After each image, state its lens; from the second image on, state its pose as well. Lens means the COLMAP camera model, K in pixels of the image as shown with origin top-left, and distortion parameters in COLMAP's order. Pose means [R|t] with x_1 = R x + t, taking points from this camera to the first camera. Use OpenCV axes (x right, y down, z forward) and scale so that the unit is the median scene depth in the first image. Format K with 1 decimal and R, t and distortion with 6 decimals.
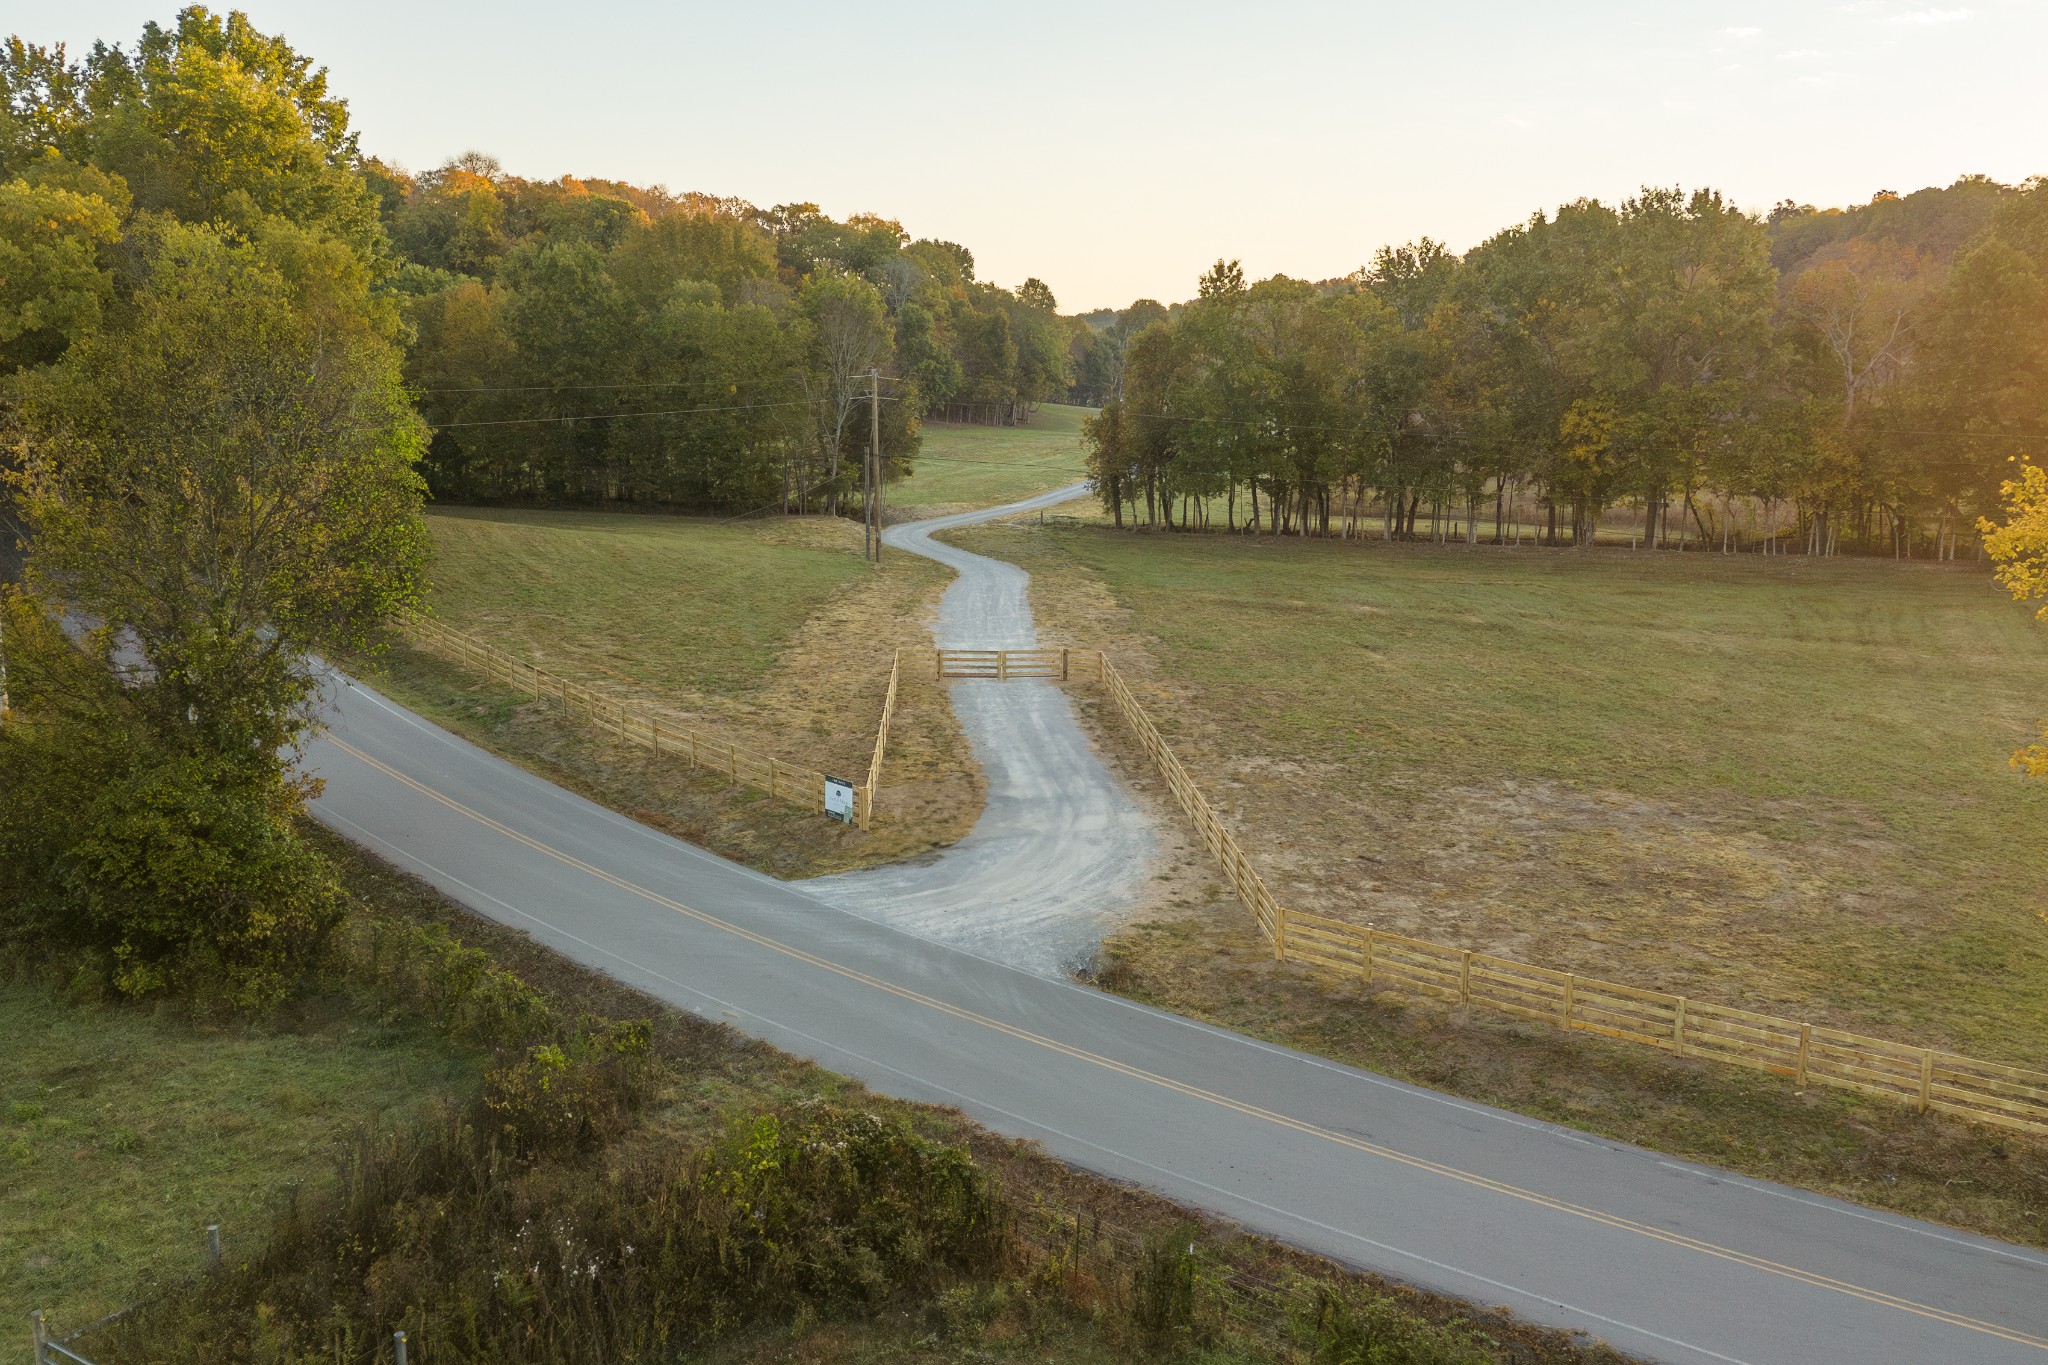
lens RADIAL K [[1777.3, 0, 1022.3], [0, 1777.3, 683.9], [0, 0, 1]] dist [0.067116, -0.036041]
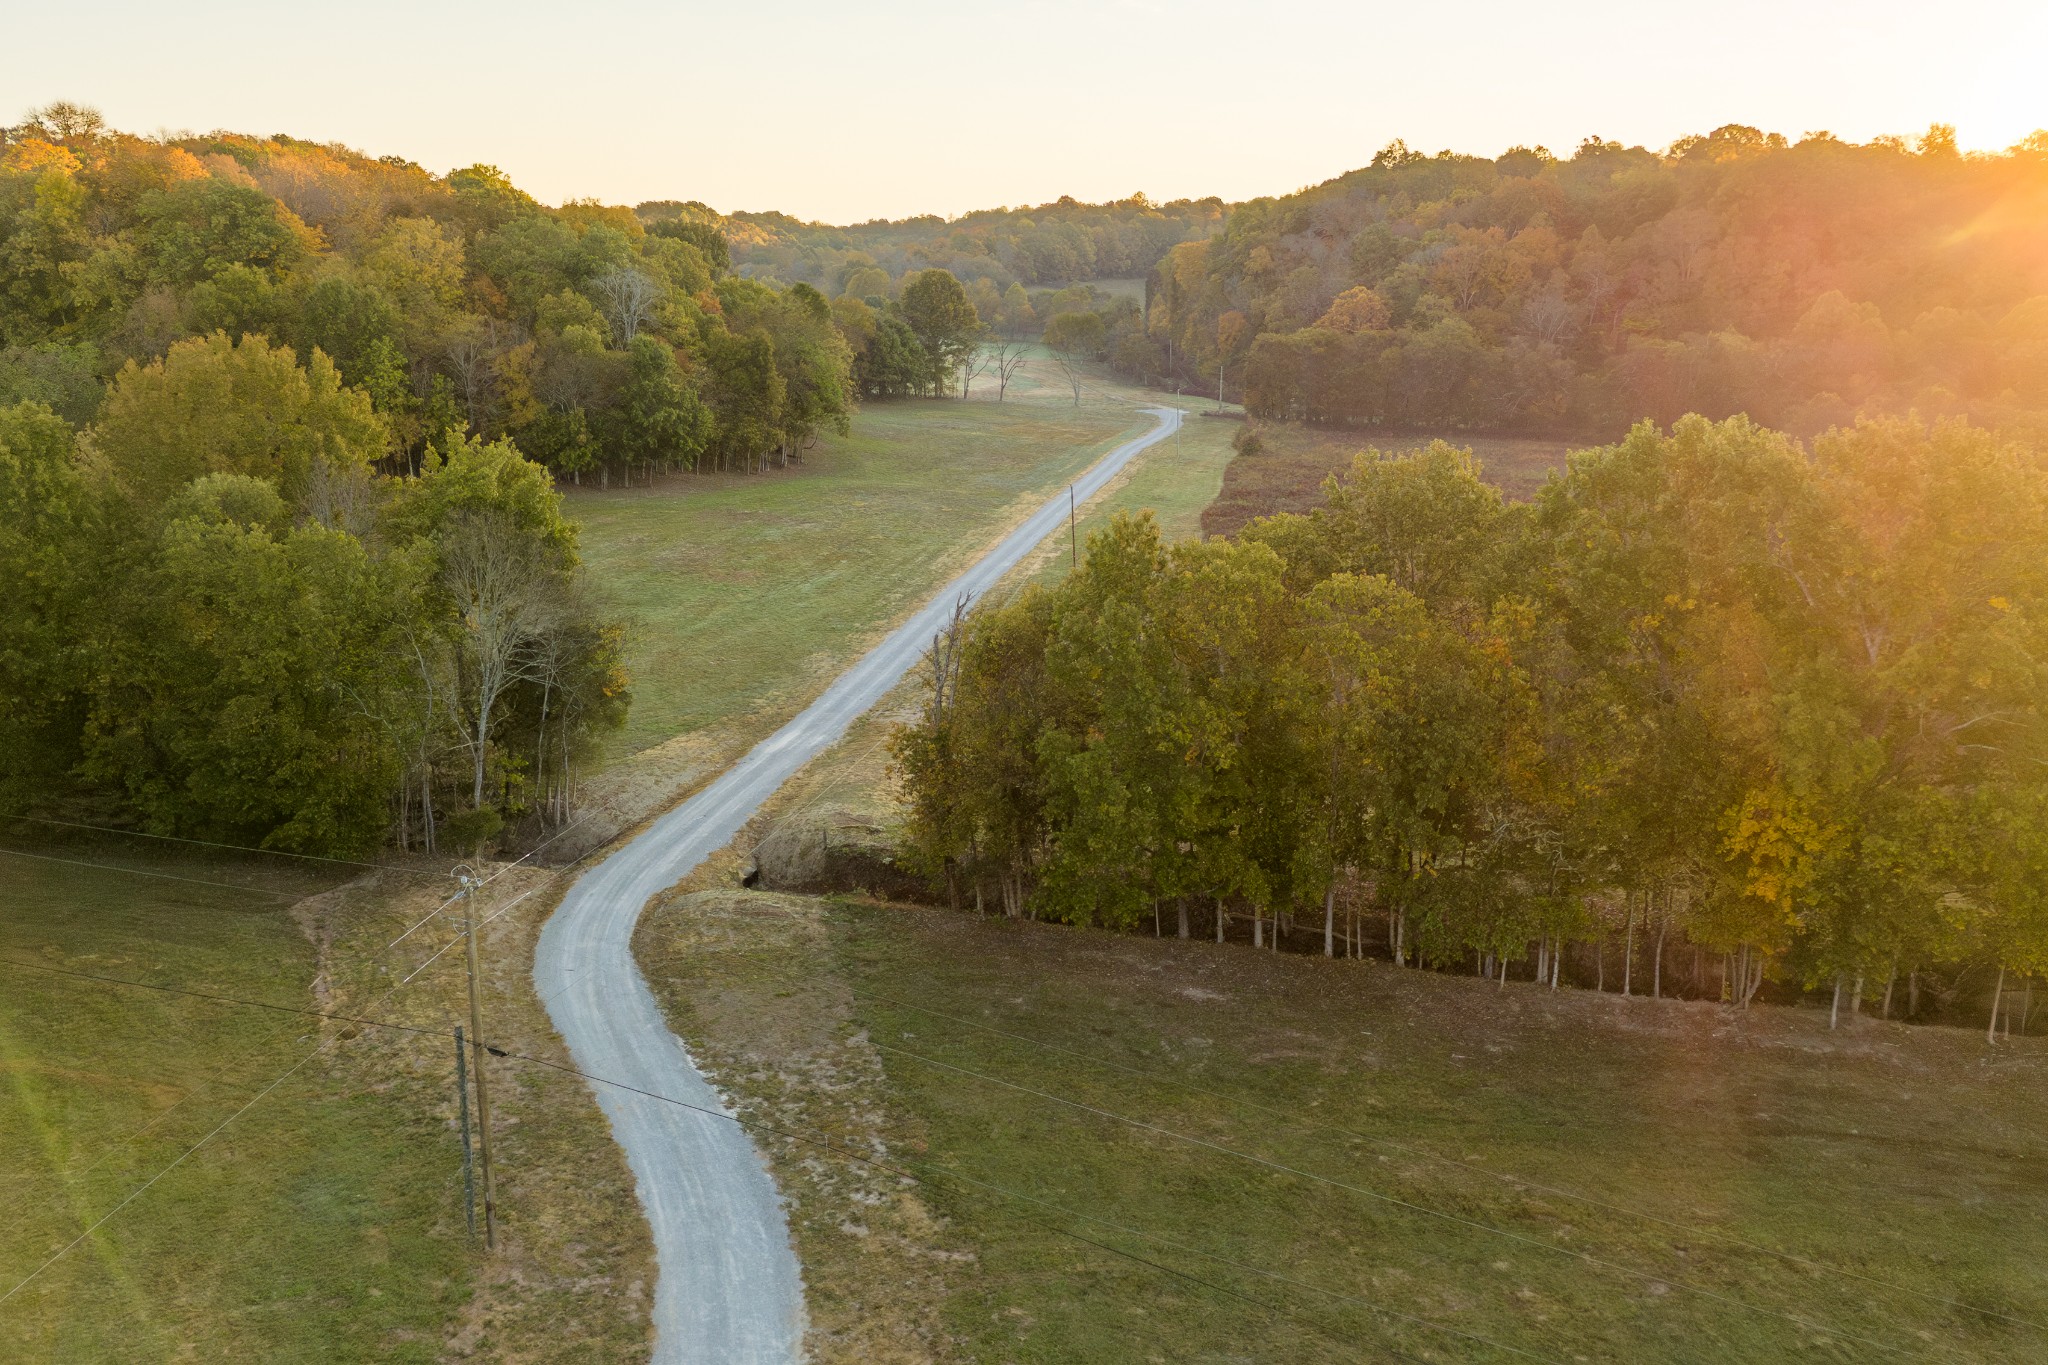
lens RADIAL K [[1777.3, 0, 1028.7], [0, 1777.3, 682.3], [0, 0, 1]] dist [0.067116, -0.036041]
pose [[0.992034, -0.028655, 0.122670, 0.003747], [0.021960, 0.998212, 0.055587, -0.096238], [-0.124044, -0.052450, 0.990890, 0.191363]]
